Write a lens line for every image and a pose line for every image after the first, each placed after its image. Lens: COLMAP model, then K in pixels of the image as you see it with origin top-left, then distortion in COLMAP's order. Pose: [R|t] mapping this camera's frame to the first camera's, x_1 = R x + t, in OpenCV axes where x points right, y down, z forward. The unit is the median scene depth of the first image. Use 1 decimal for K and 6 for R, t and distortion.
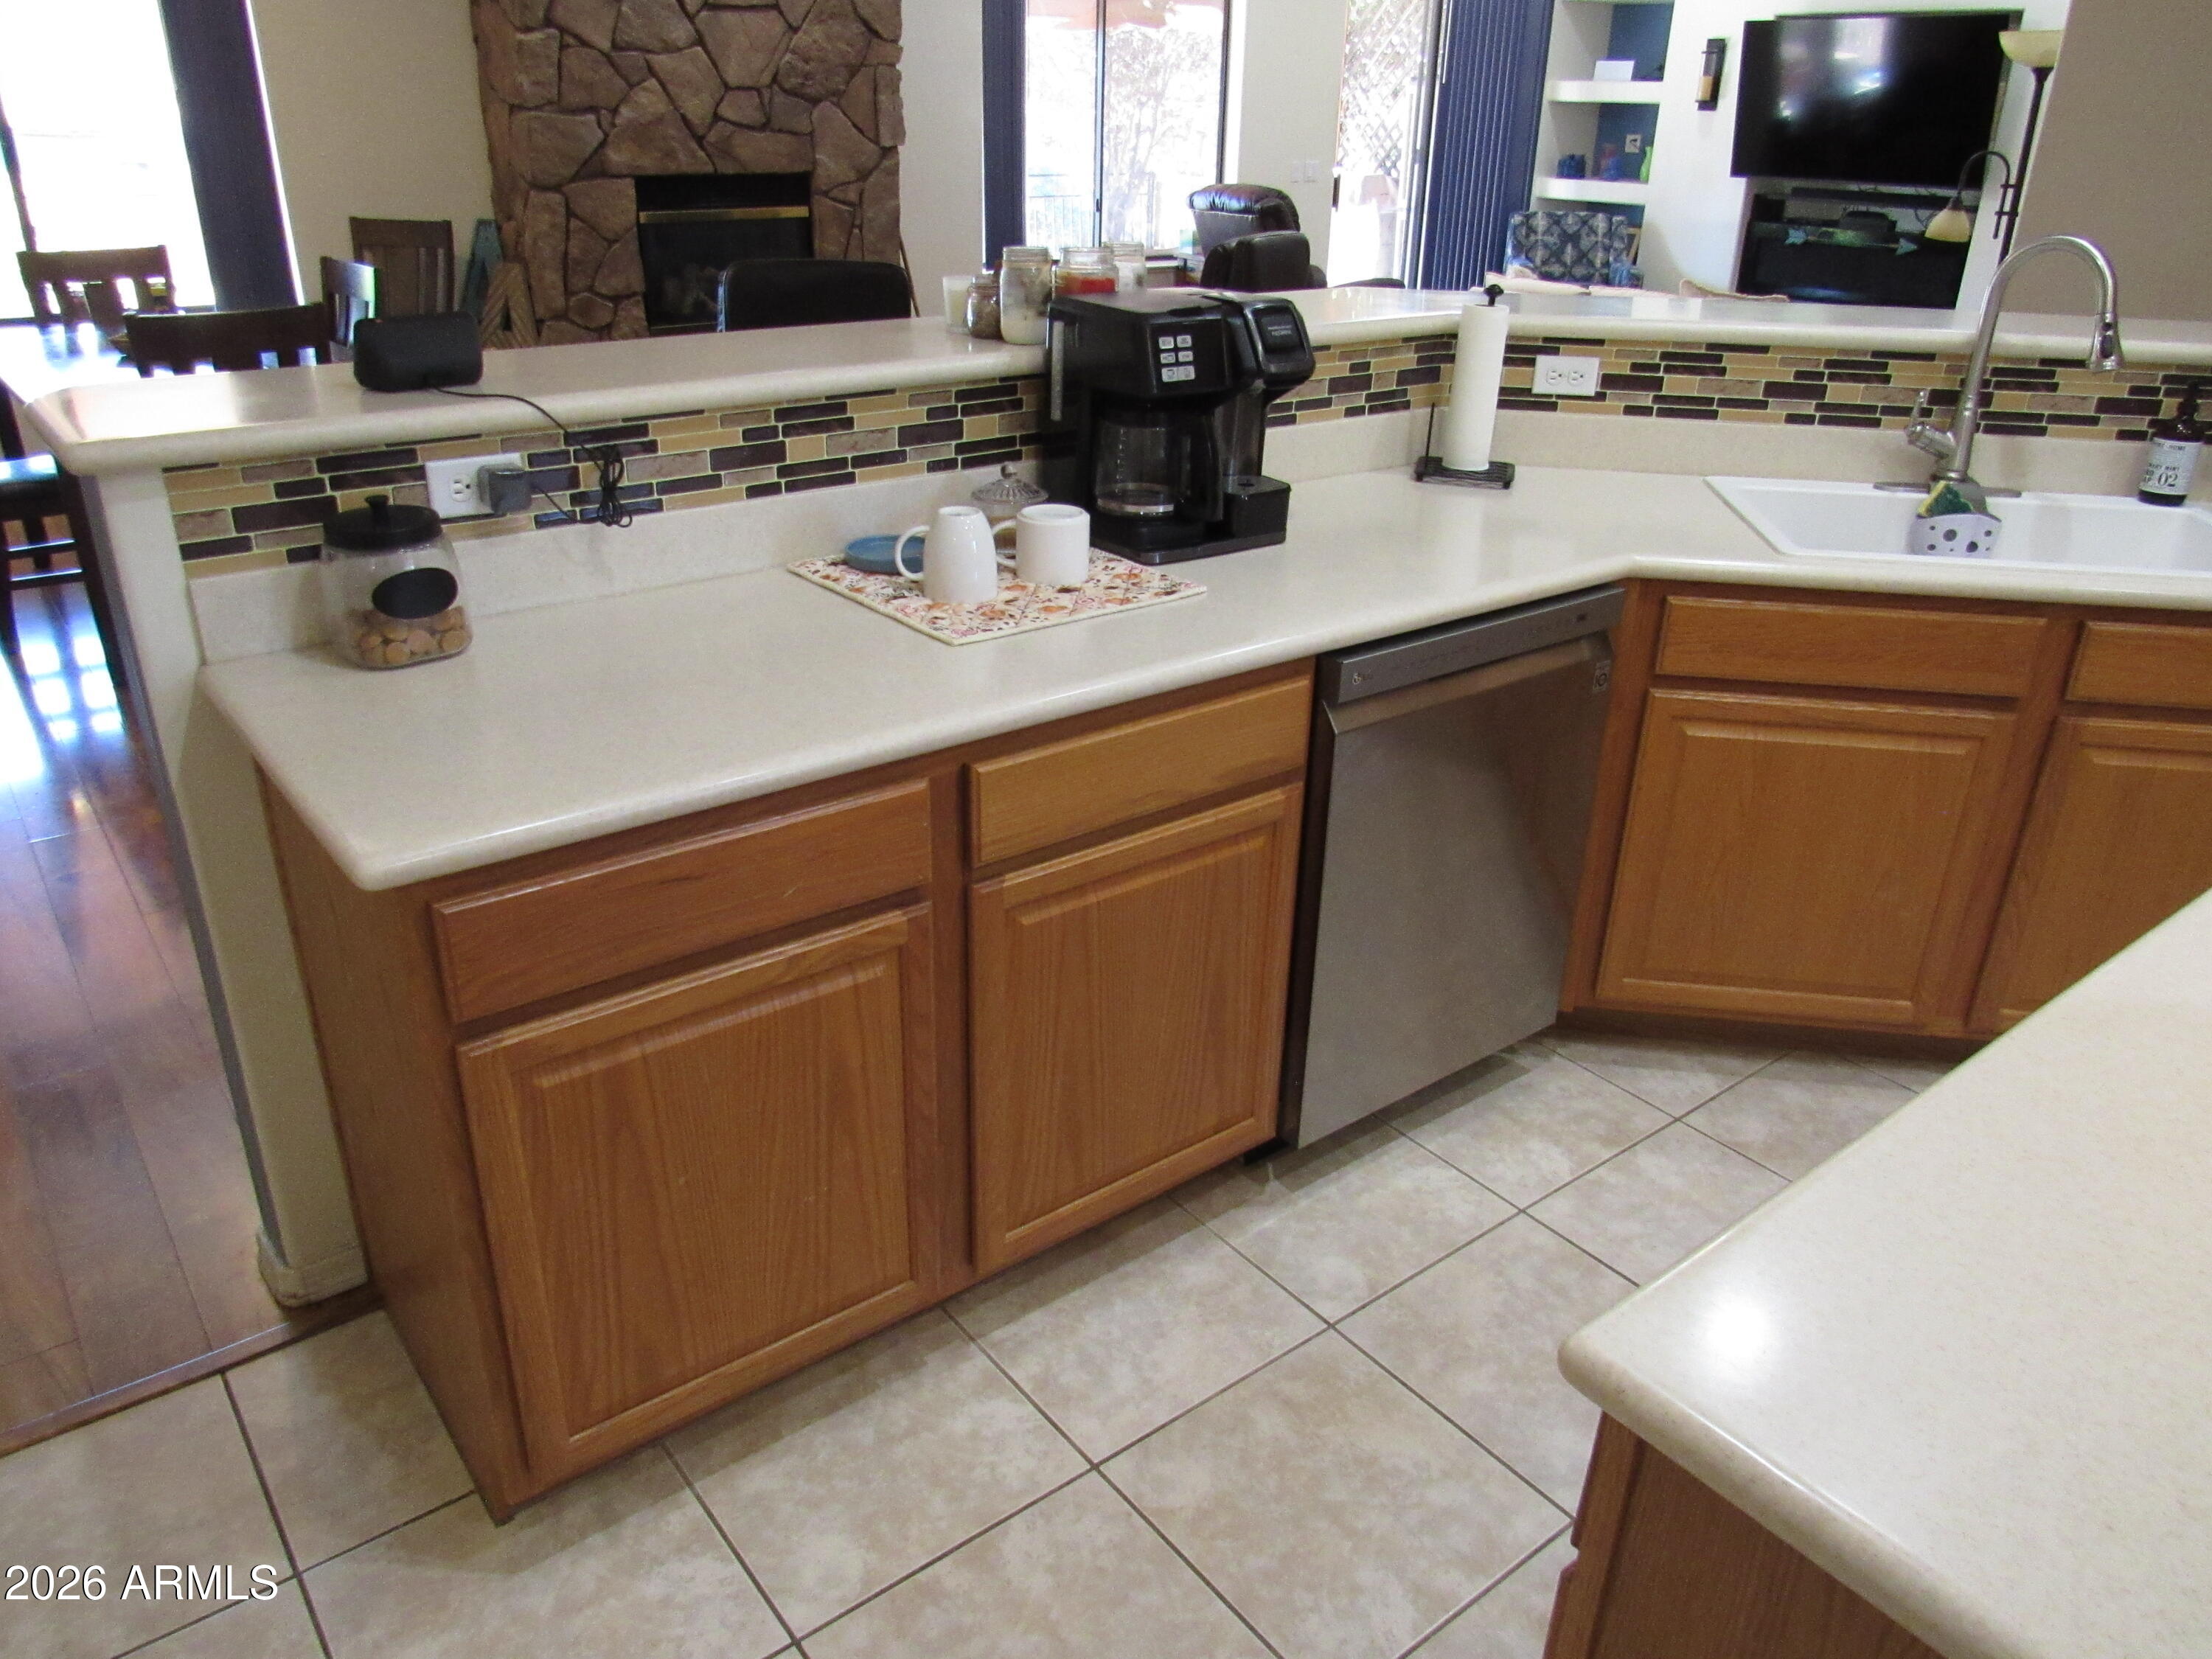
lens RADIAL K [[1589.1, 0, 1100.8], [0, 1589.1, 841.6], [0, 0, 1]] dist [-0.031205, 0.010897]
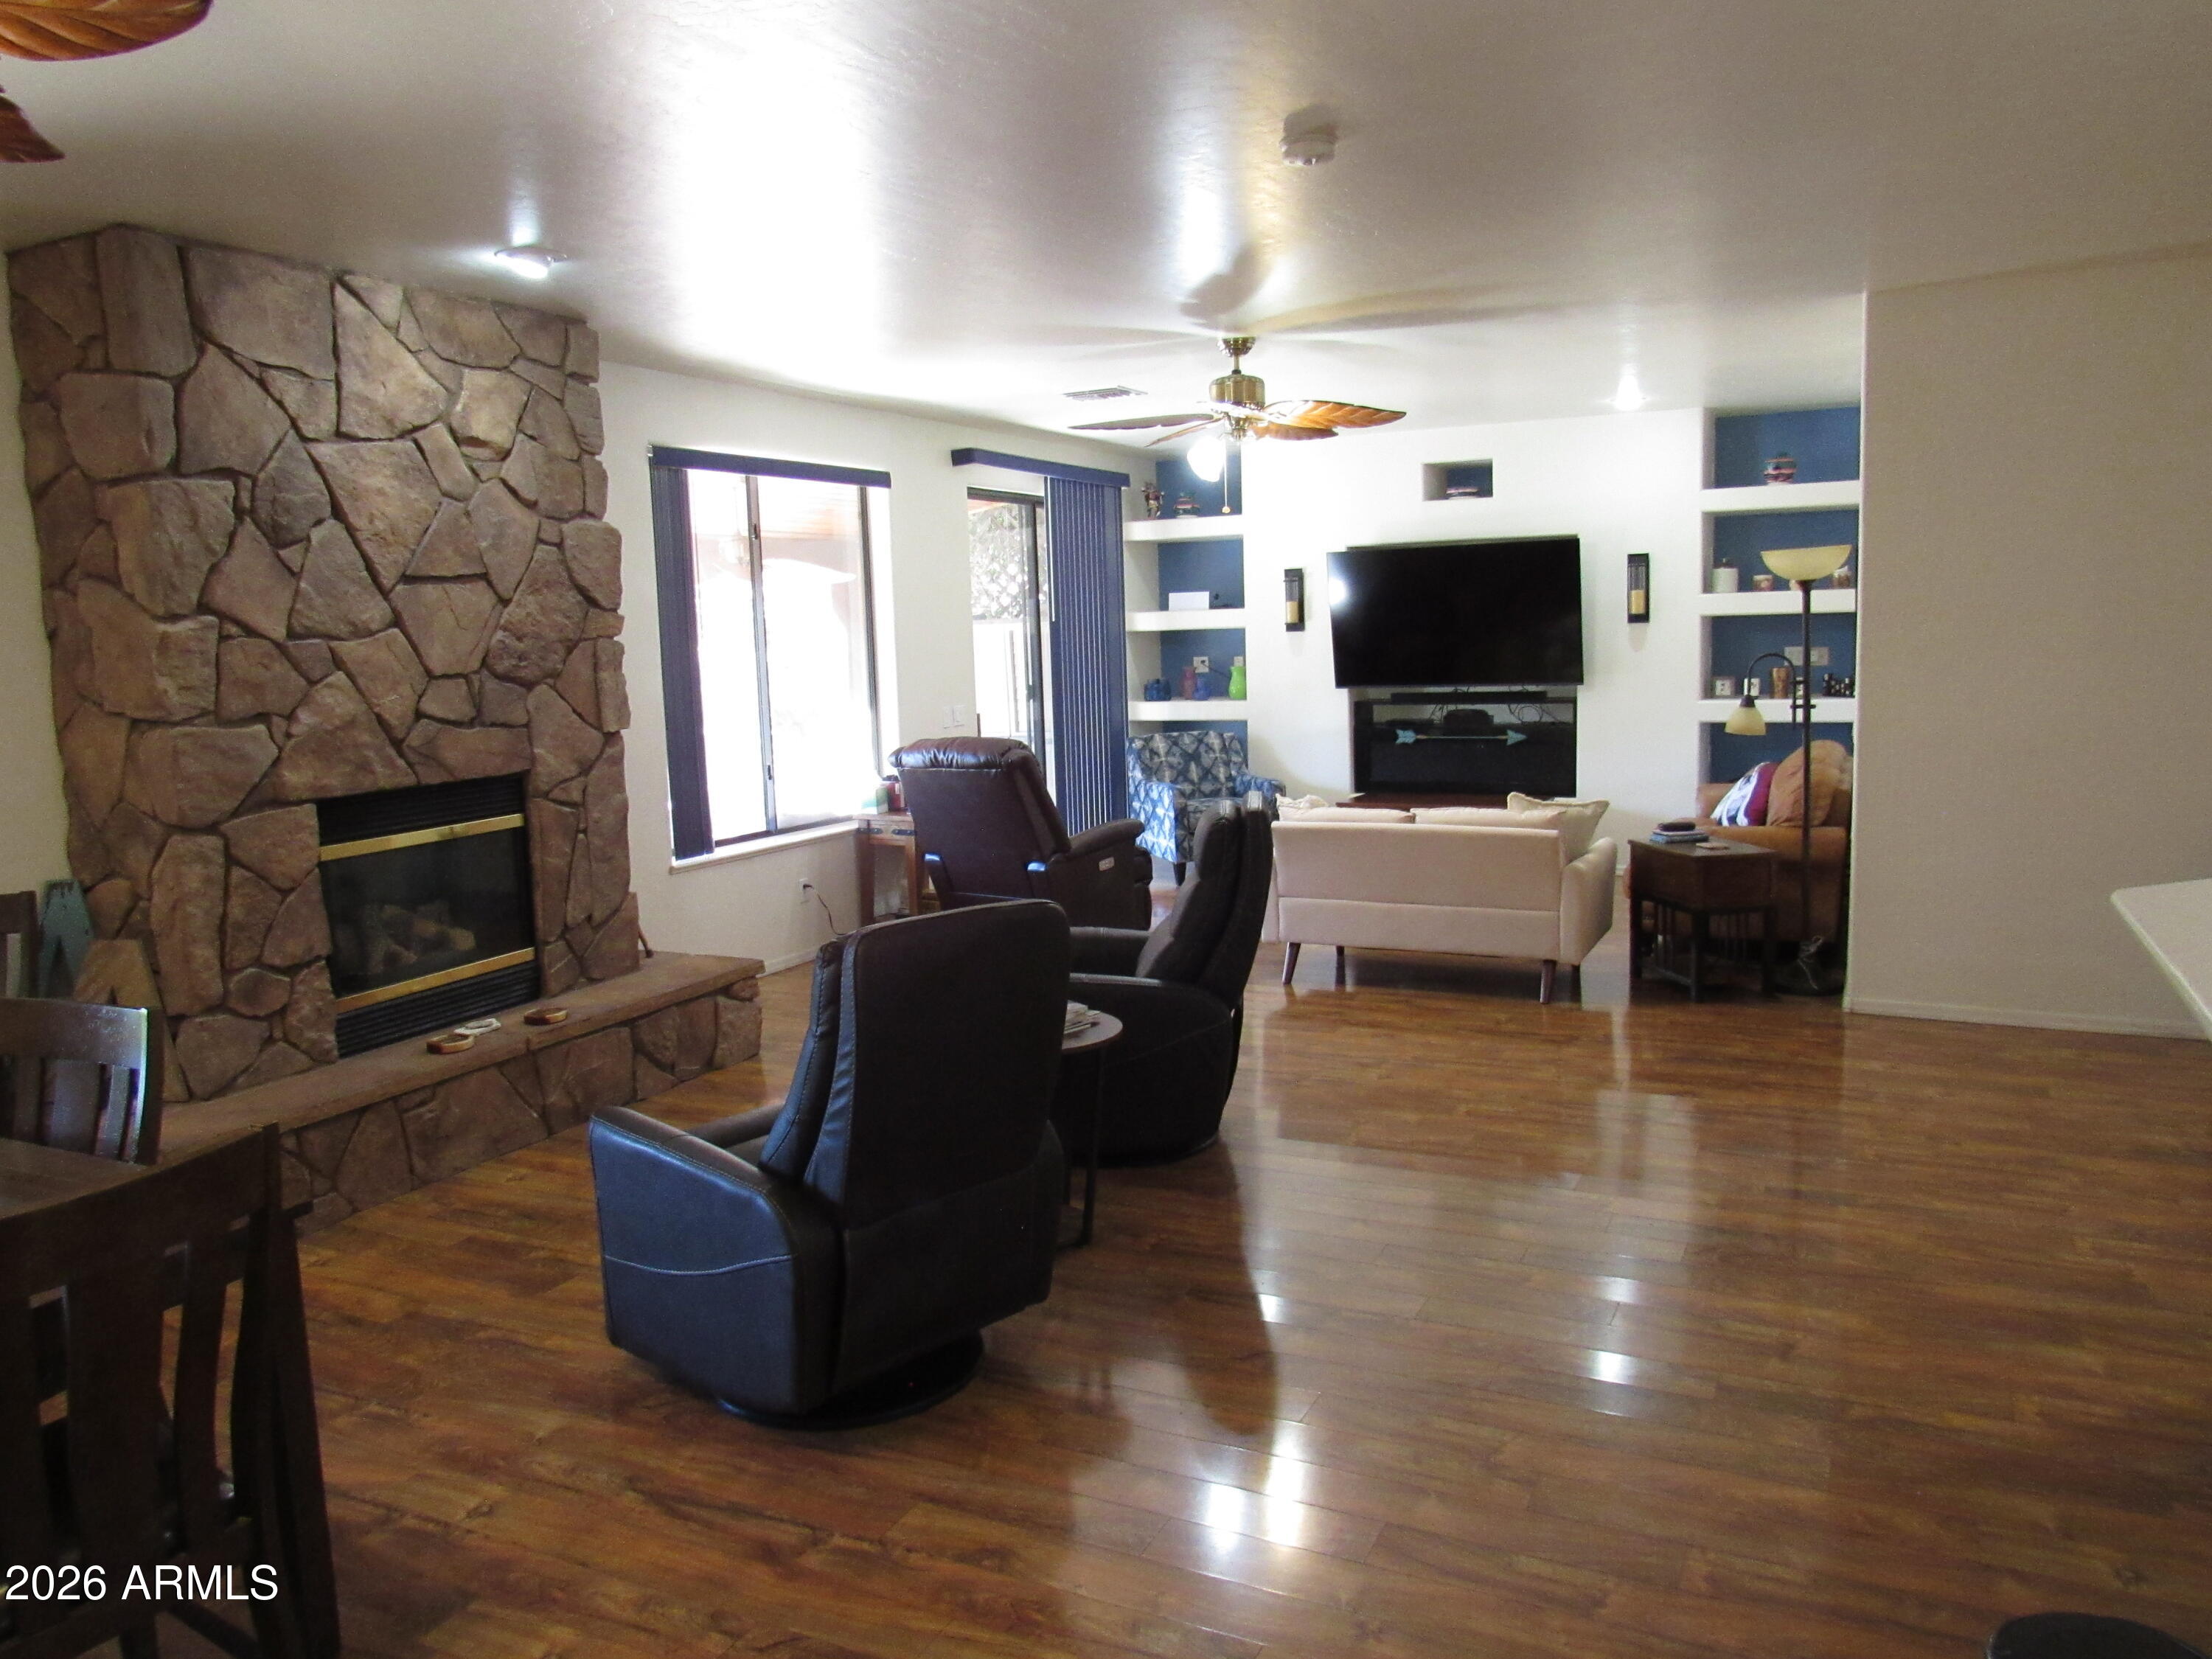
lens RADIAL K [[1589.1, 0, 1096.9], [0, 1589.1, 824.8], [0, 0, 1]] dist [-0.031205, 0.010897]
pose [[0.899608, -0.103220, 0.424324, -0.274474], [0.230436, 0.937578, -0.260475, -0.142018], [-0.370951, 0.332105, 0.867238, 0.251746]]
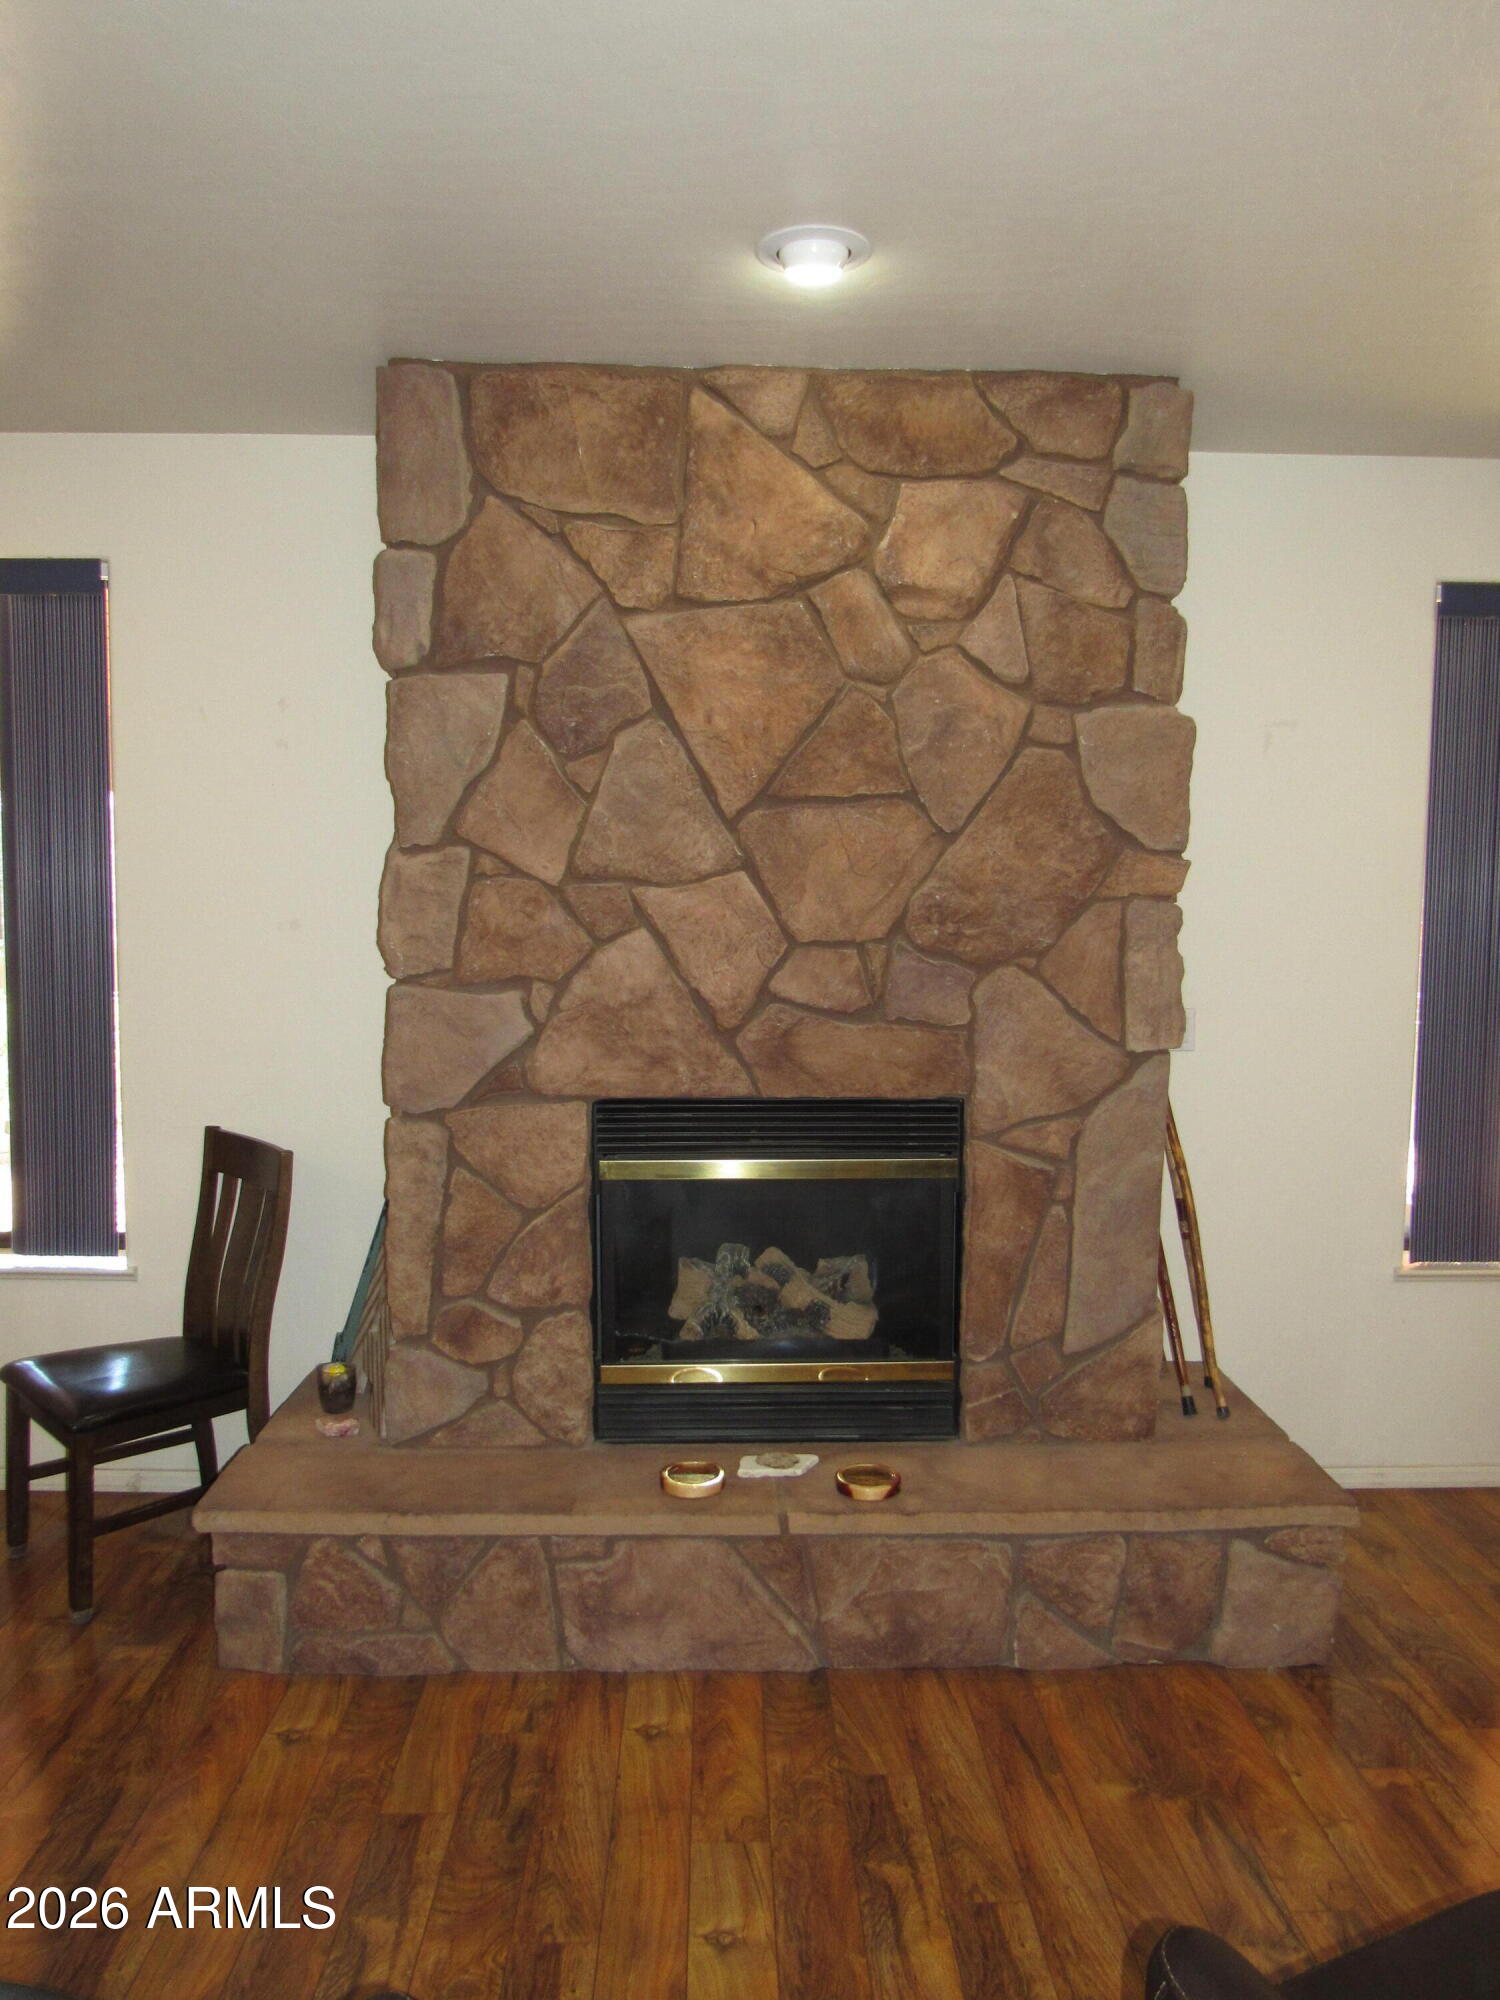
lens RADIAL K [[1436.8, 0, 735.0], [0, 1436.8, 1004.2], [0, 0, 1]] dist [-0.031205, 0.010897]
pose [[0.808642, 0.038202, -0.587059, 0.022752], [-0.242650, 0.930711, -0.273673, -0.322815], [0.535928, 0.363754, 0.761882, 0.632255]]
